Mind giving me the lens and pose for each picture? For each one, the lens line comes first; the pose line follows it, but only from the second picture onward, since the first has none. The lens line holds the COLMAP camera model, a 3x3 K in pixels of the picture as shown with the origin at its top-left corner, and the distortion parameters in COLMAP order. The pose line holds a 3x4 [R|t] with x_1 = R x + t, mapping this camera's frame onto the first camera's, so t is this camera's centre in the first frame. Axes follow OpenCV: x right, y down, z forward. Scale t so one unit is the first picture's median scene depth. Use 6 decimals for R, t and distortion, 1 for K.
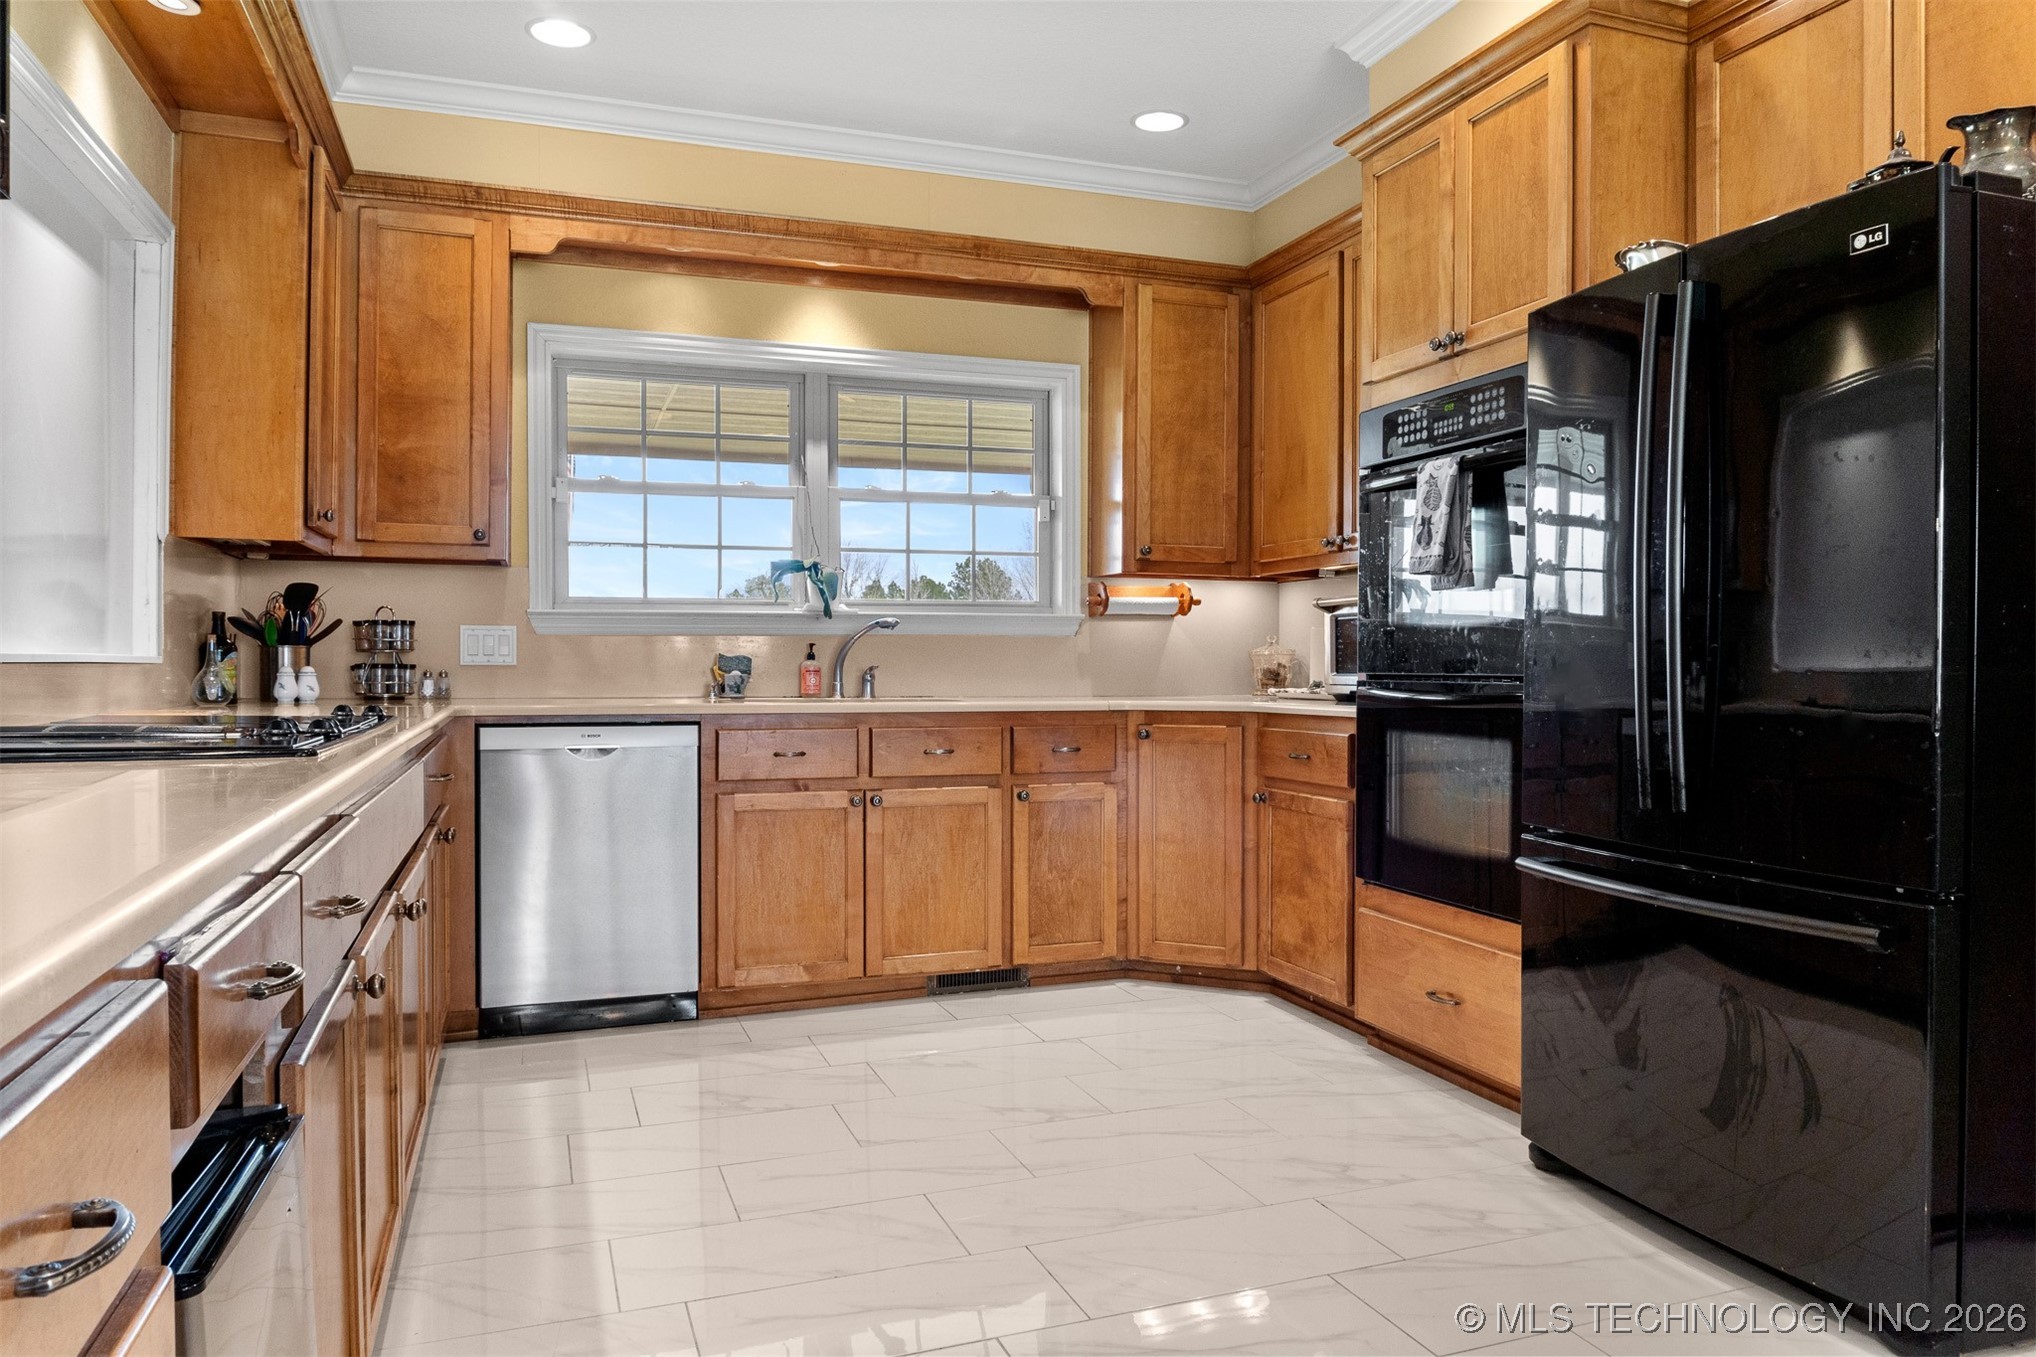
lens RADIAL K [[1351.3, 0, 1021.4], [0, 1351.3, 673.4], [0, 0, 1]] dist [-0.021164, -0.004527]
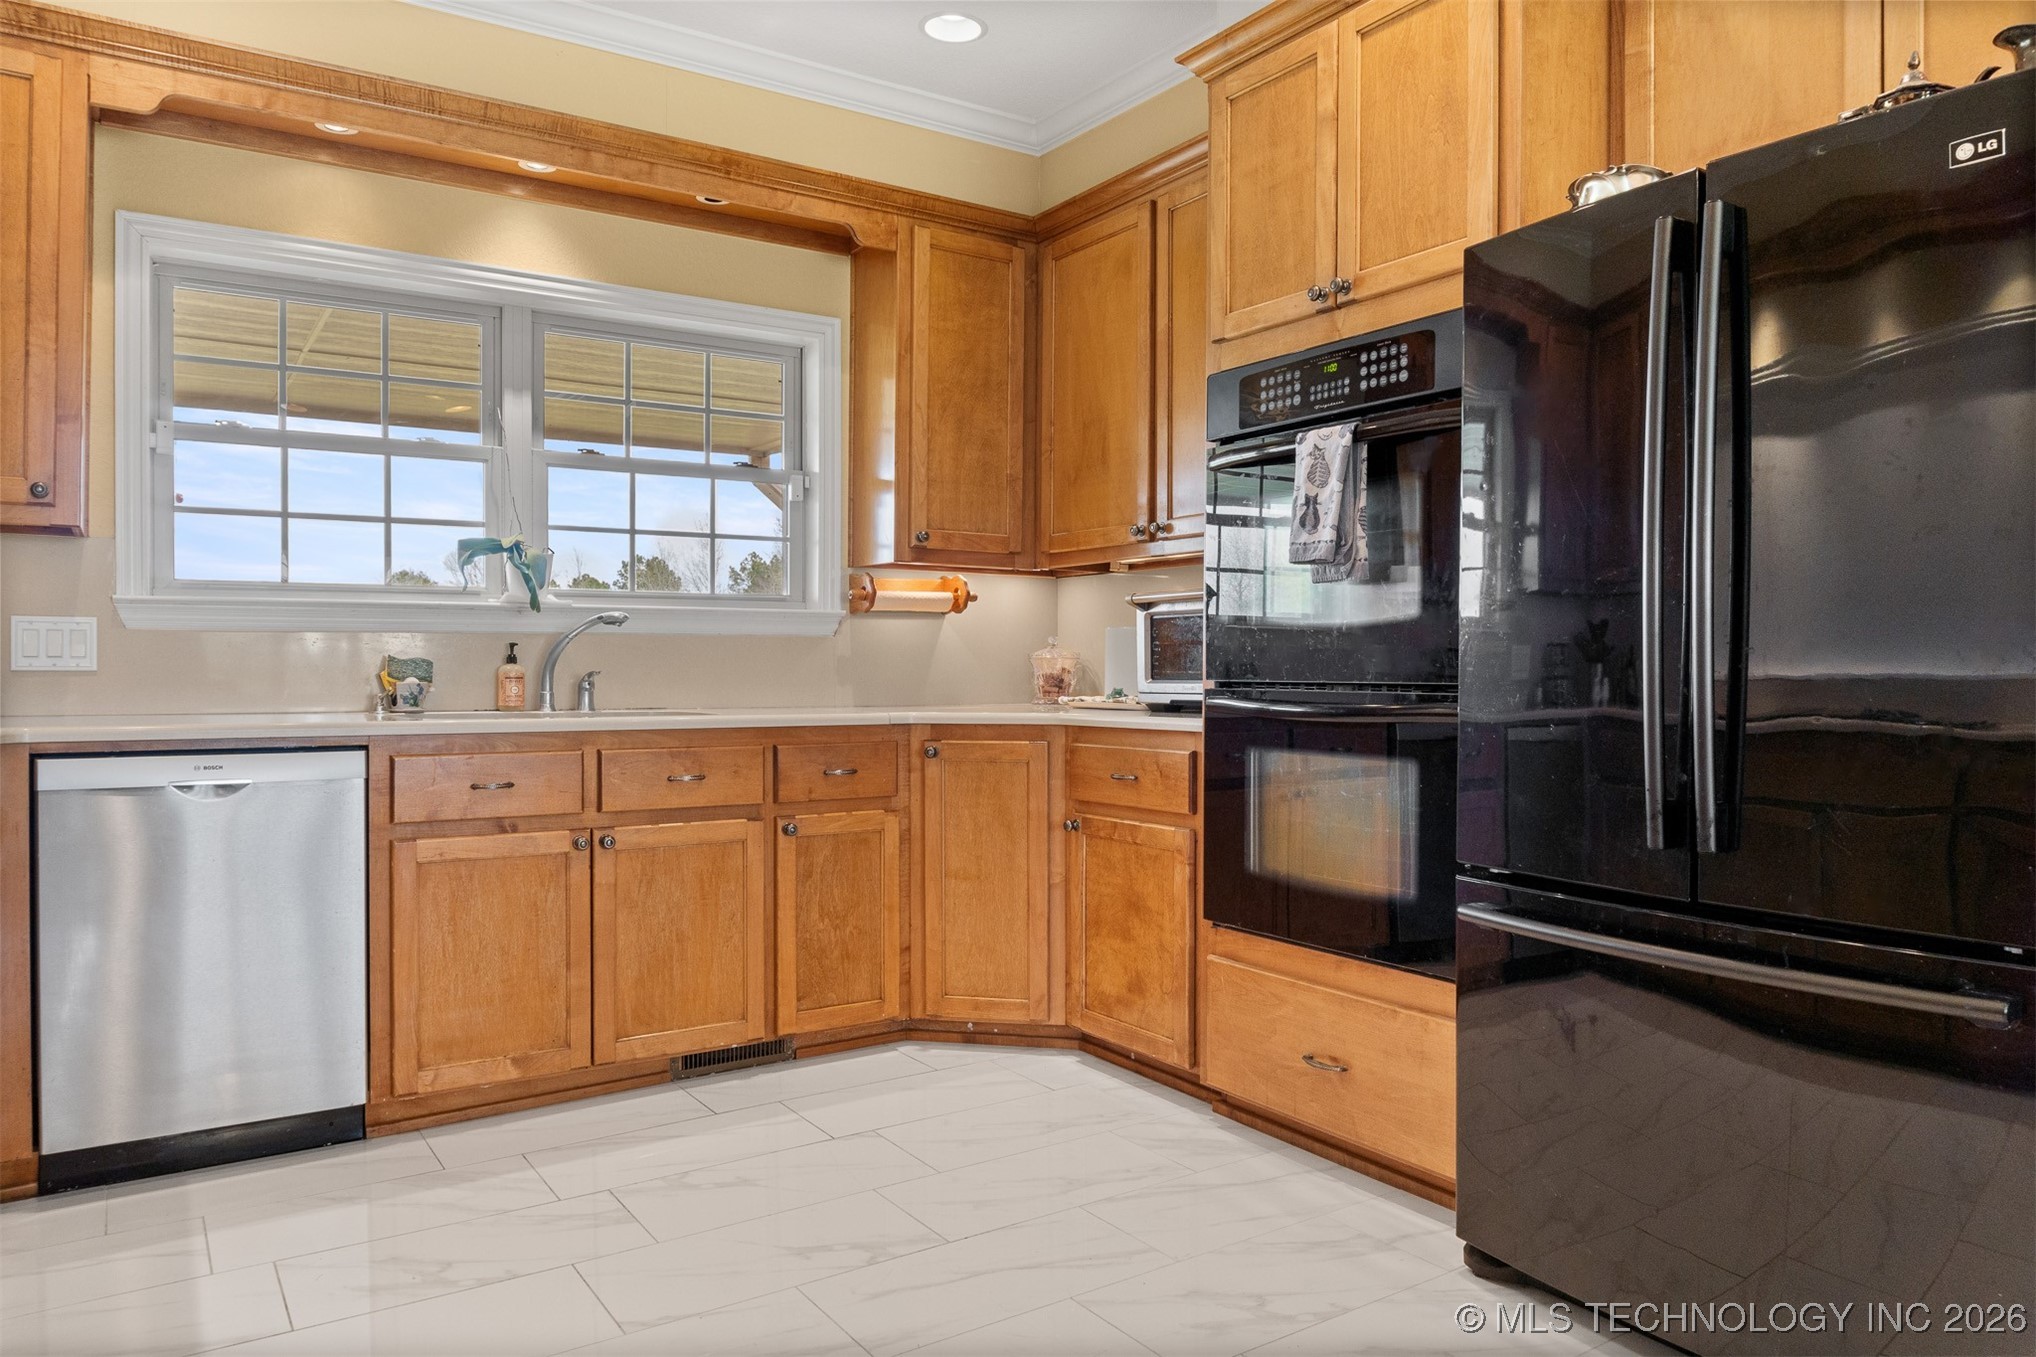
lens RADIAL K [[1351.3, 0, 1020.1], [0, 1351.3, 673.1], [0, 0, 1]] dist [-0.021164, -0.004527]
pose [[0.971006, -0.000397, 0.239056, -0.062308], [0.000979, 0.999997, -0.002316, -0.002553], [-0.239054, 0.002483, 0.971003, 0.179471]]
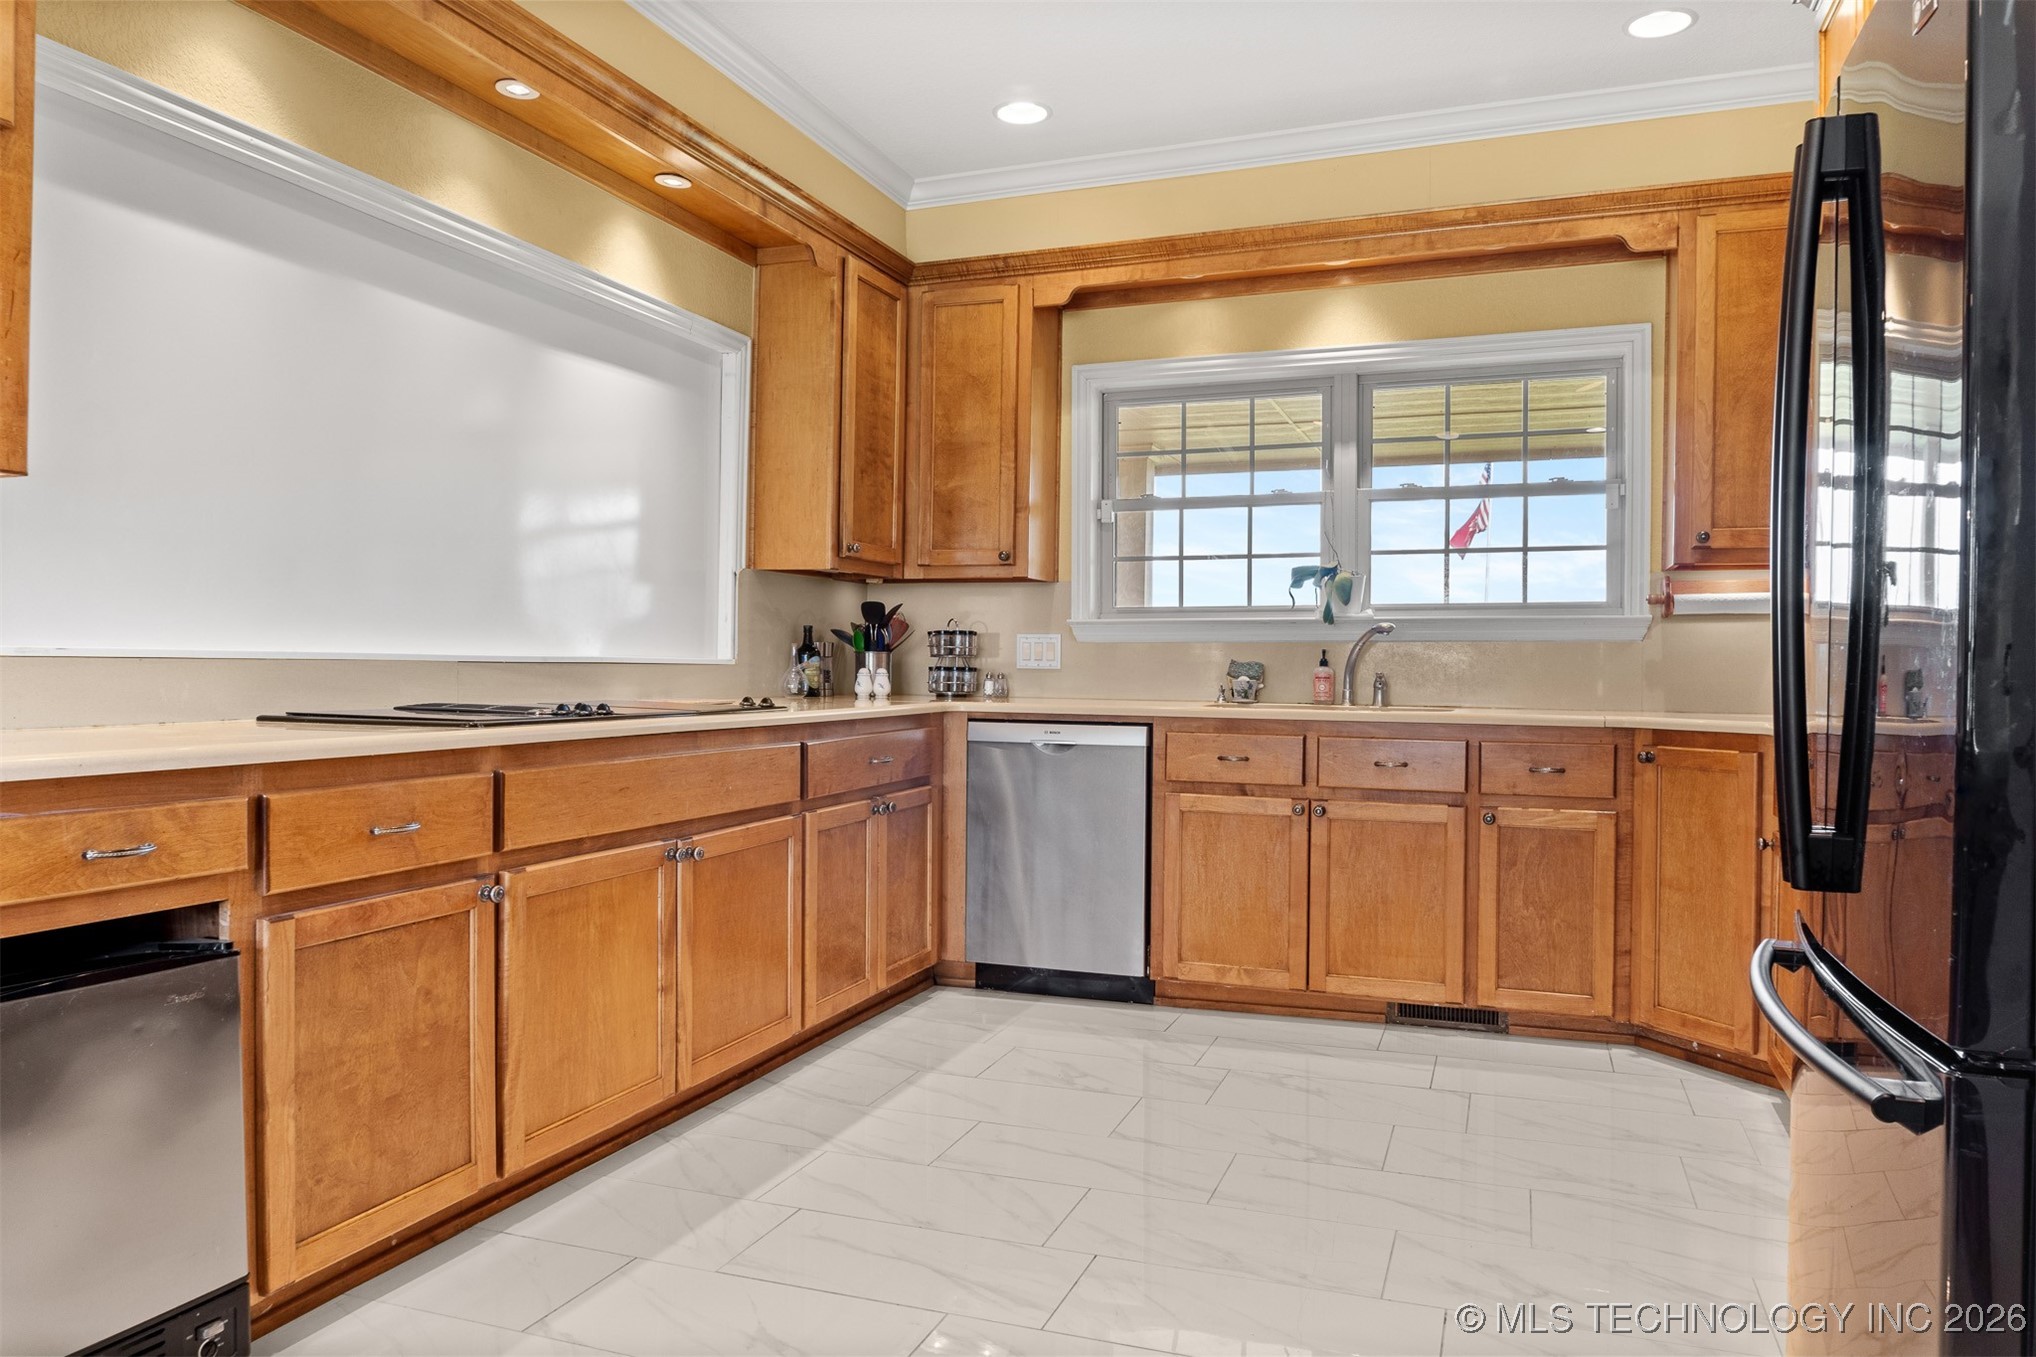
lens RADIAL K [[1351.3, 0, 1031.4], [0, 1351.3, 673.6], [0, 0, 1]] dist [-0.021164, -0.004527]
pose [[0.762308, 0.009584, -0.647143, 0.367684], [-0.013409, 0.999910, -0.000987, -0.000892], [0.647076, 0.009430, 0.762368, 0.126649]]
